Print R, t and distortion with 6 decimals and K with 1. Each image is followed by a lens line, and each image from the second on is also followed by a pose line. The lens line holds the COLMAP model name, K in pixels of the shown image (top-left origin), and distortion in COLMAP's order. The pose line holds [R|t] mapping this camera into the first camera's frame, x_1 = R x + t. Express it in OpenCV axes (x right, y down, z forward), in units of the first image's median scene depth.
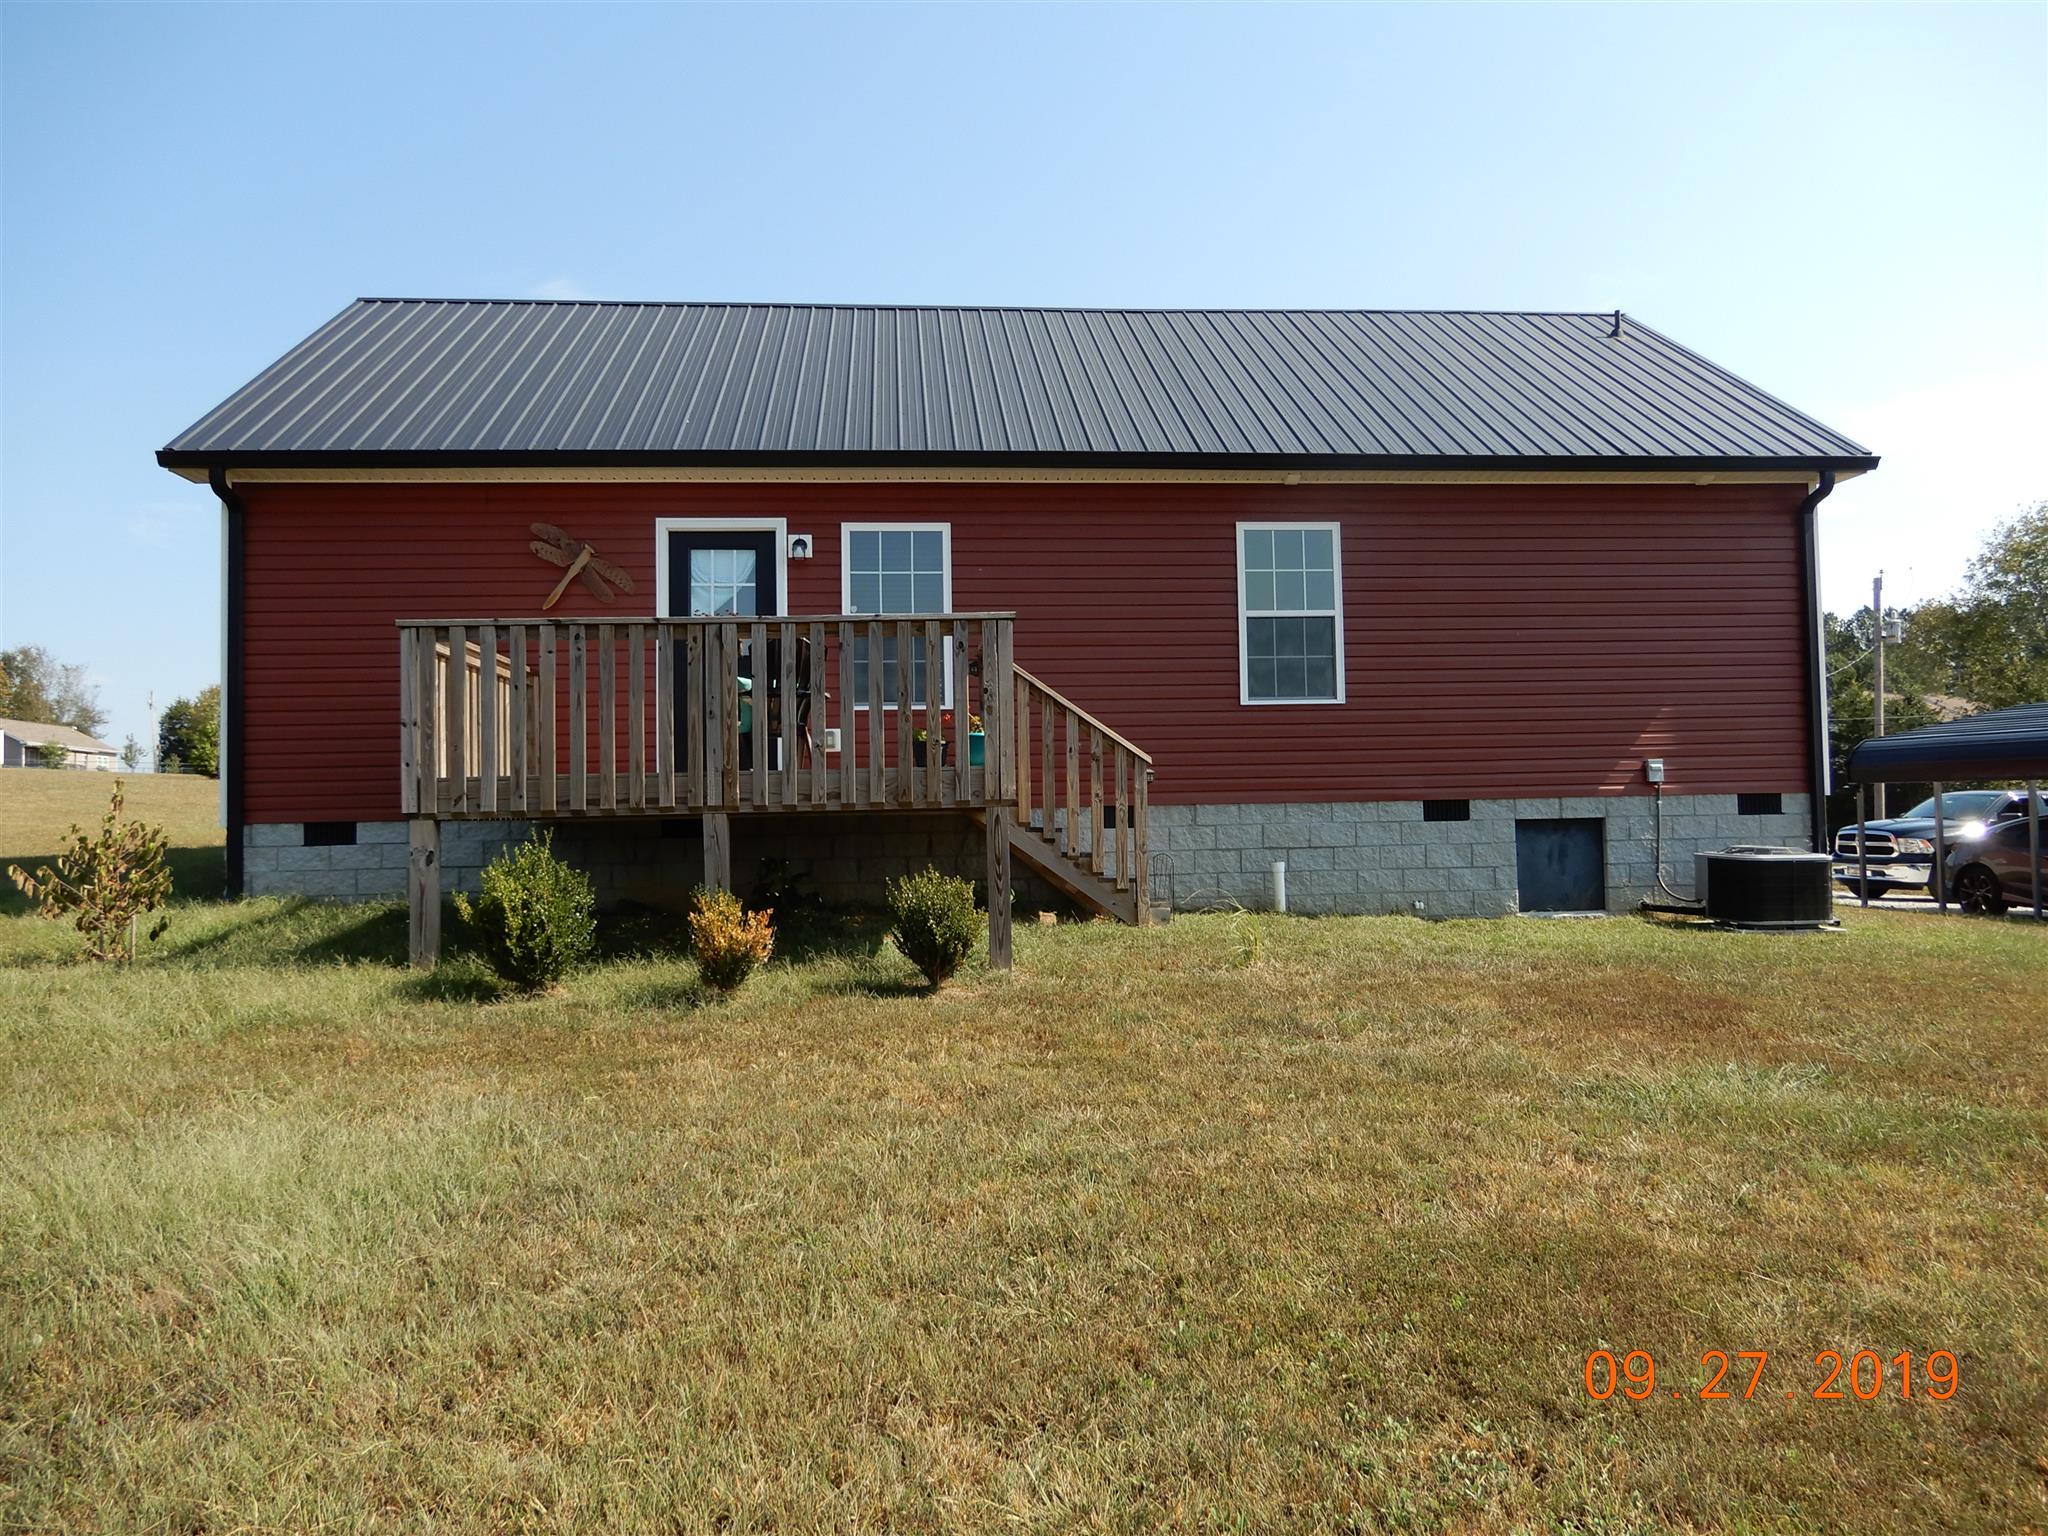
lens RADIAL K [[1452.4, 0, 1024.0], [0, 1452.4, 768.0], [0, 0, 1]] dist [0.001410, 0.002847]
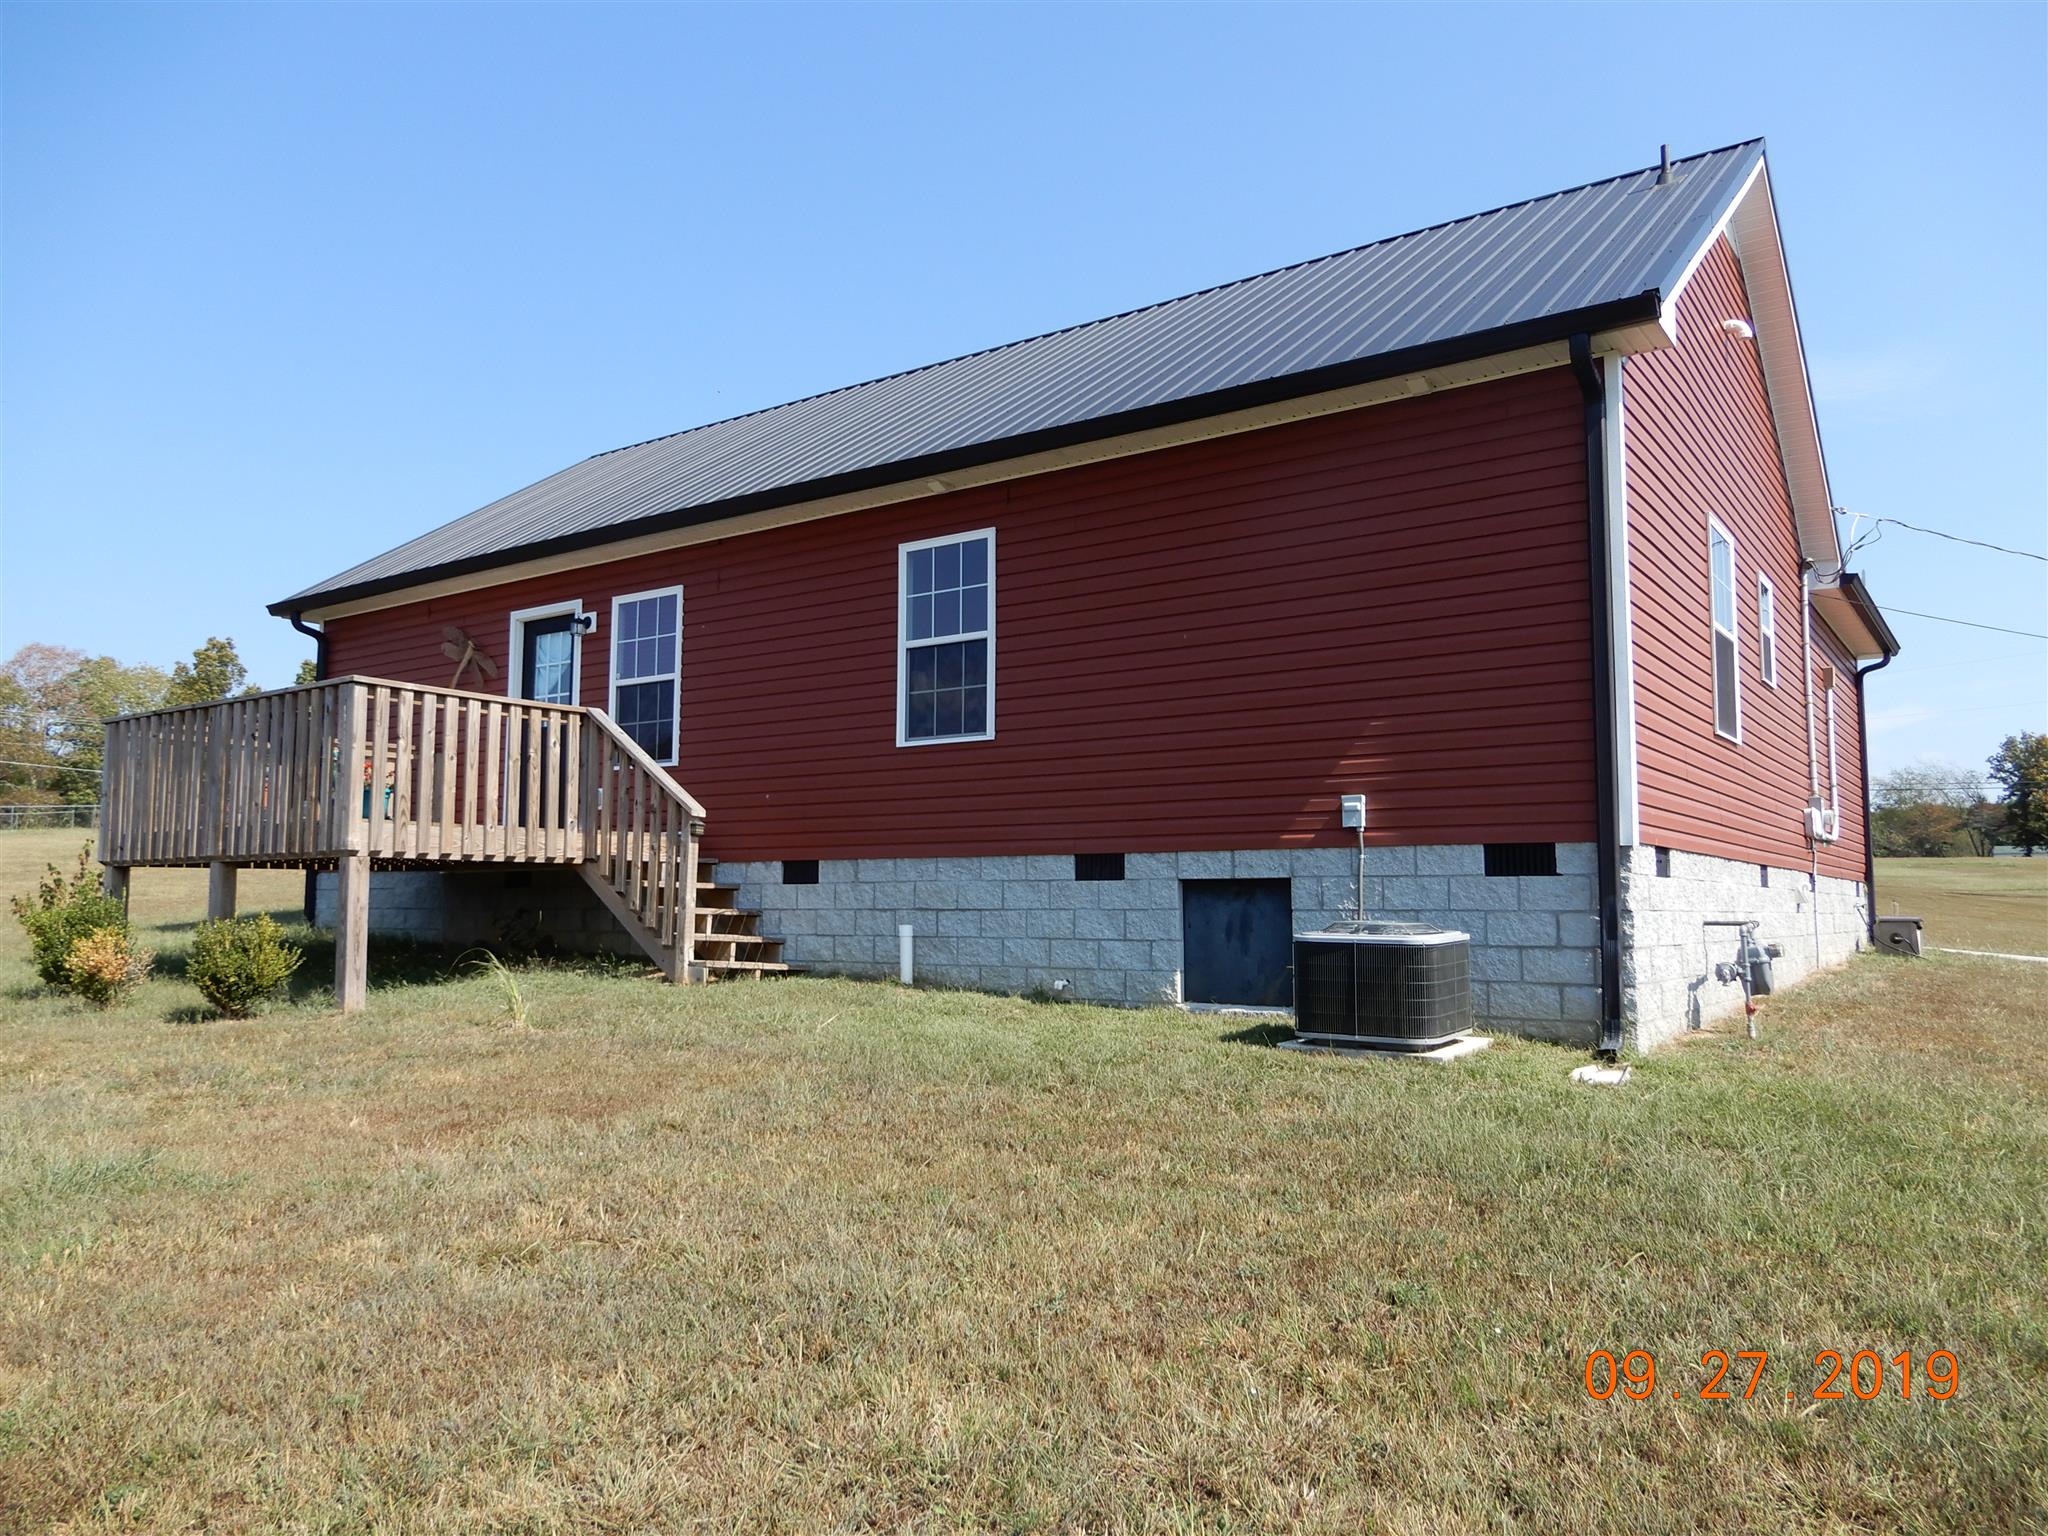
lens RADIAL K [[1452.4, 0, 1024.0], [0, 1452.4, 768.0], [0, 0, 1]] dist [0.001410, 0.002847]
pose [[0.764162, -0.039522, -0.643813, 0.776951], [0.011755, 0.998809, -0.047362, 0.012305], [0.644918, 0.028624, 0.763716, 0.366563]]
